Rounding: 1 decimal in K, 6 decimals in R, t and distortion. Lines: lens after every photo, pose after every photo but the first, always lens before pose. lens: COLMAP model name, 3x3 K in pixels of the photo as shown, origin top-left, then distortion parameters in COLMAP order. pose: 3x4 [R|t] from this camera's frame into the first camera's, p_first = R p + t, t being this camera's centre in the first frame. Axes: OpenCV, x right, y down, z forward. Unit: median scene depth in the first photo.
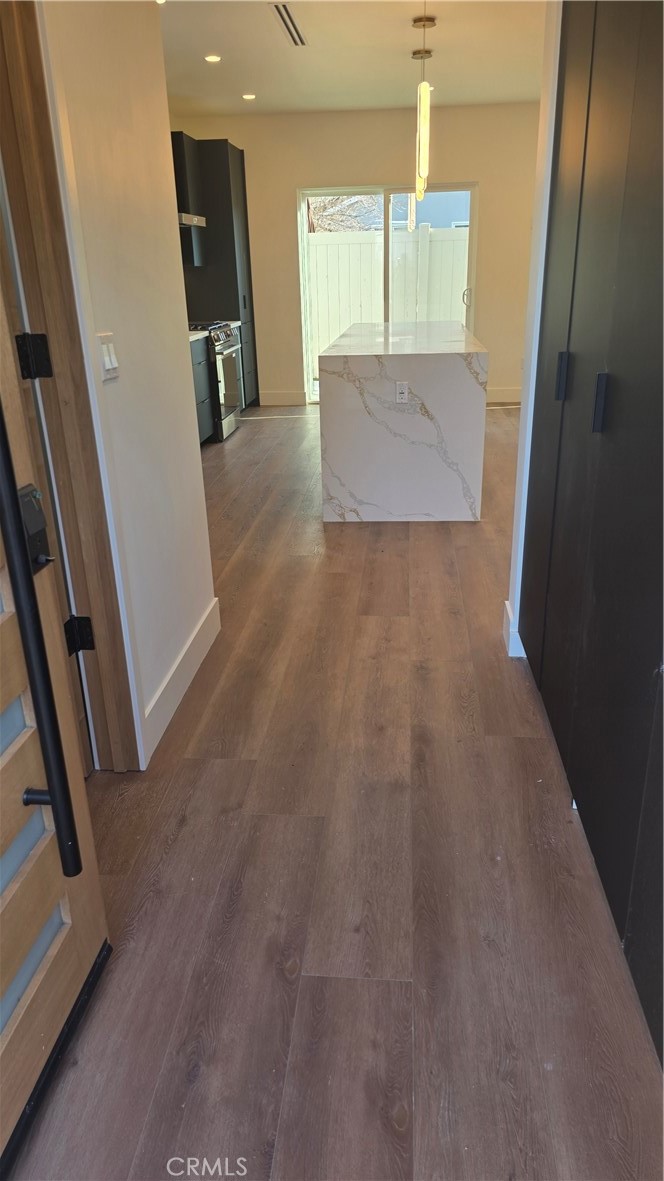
lens RADIAL K [[794.9, 0, 330.4], [0, 794.9, 588.8], [0, 0, 1]] dist [0.067975, -0.026462]
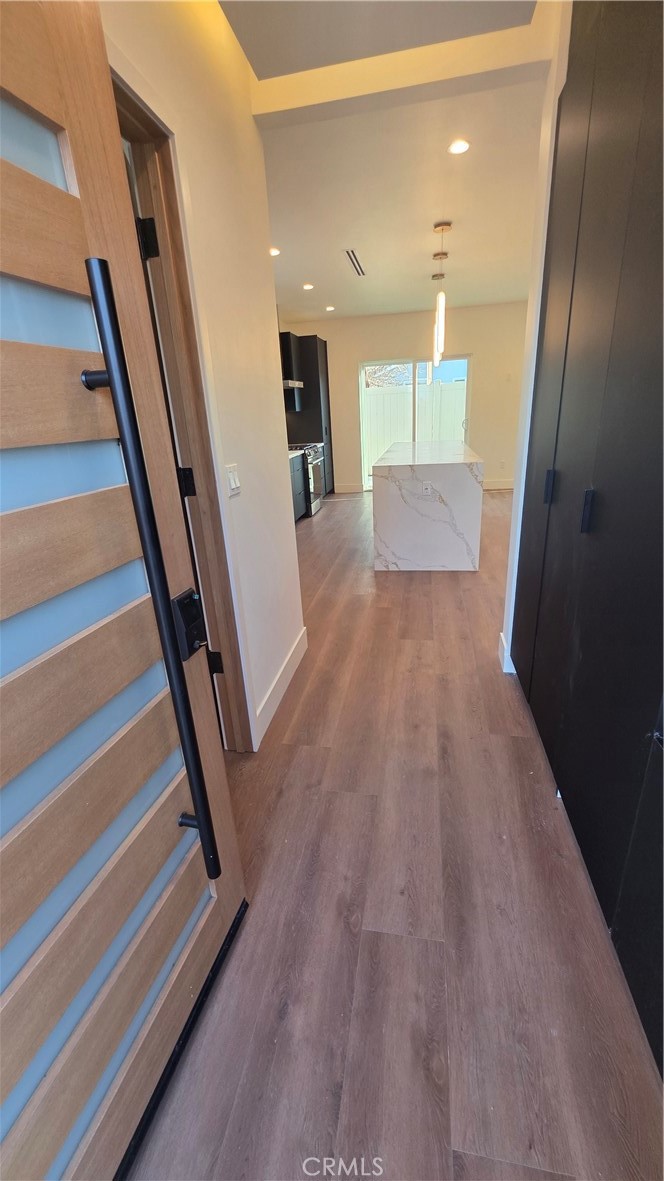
lens RADIAL K [[475.1, 0, 327.4], [0, 475.1, 589.0], [0, 0, 1]] dist [0.000926, 0.000513]
pose [[0.994715, 0.004403, -0.102585, -0.009376], [-0.005913, 0.999879, -0.014421, -0.061641], [0.102509, 0.014952, 0.994620, 0.117982]]
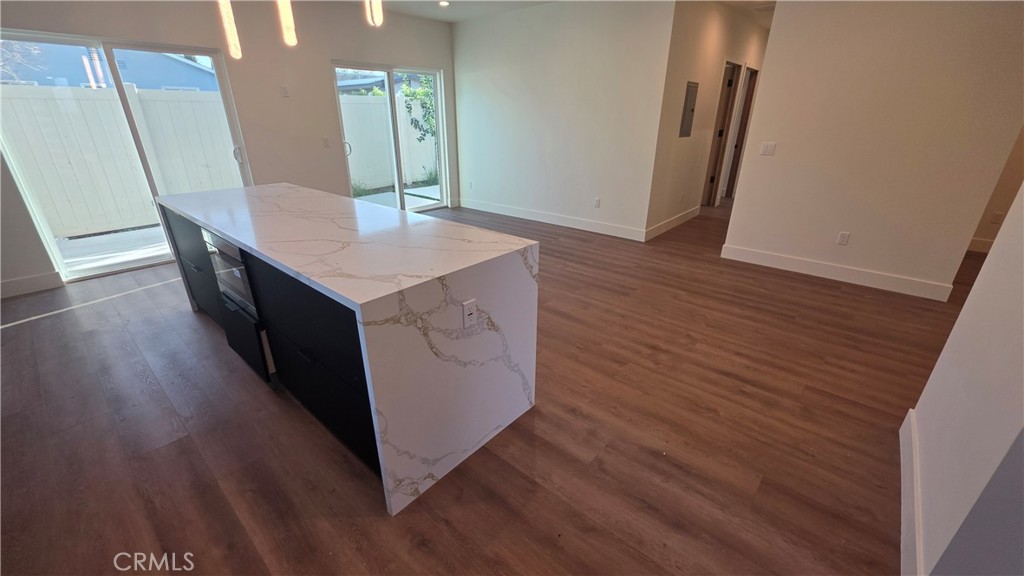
lens RADIAL K [[411.9, 0, 510.8], [0, 411.9, 287.7], [0, 0, 1]] dist [0.000926, 0.000513]
pose [[0.583363, -0.288885, 0.759100, -0.288480], [0.284342, 0.948104, 0.142298, -0.521537], [-0.760813, 0.132832, 0.635231, 1.208452]]
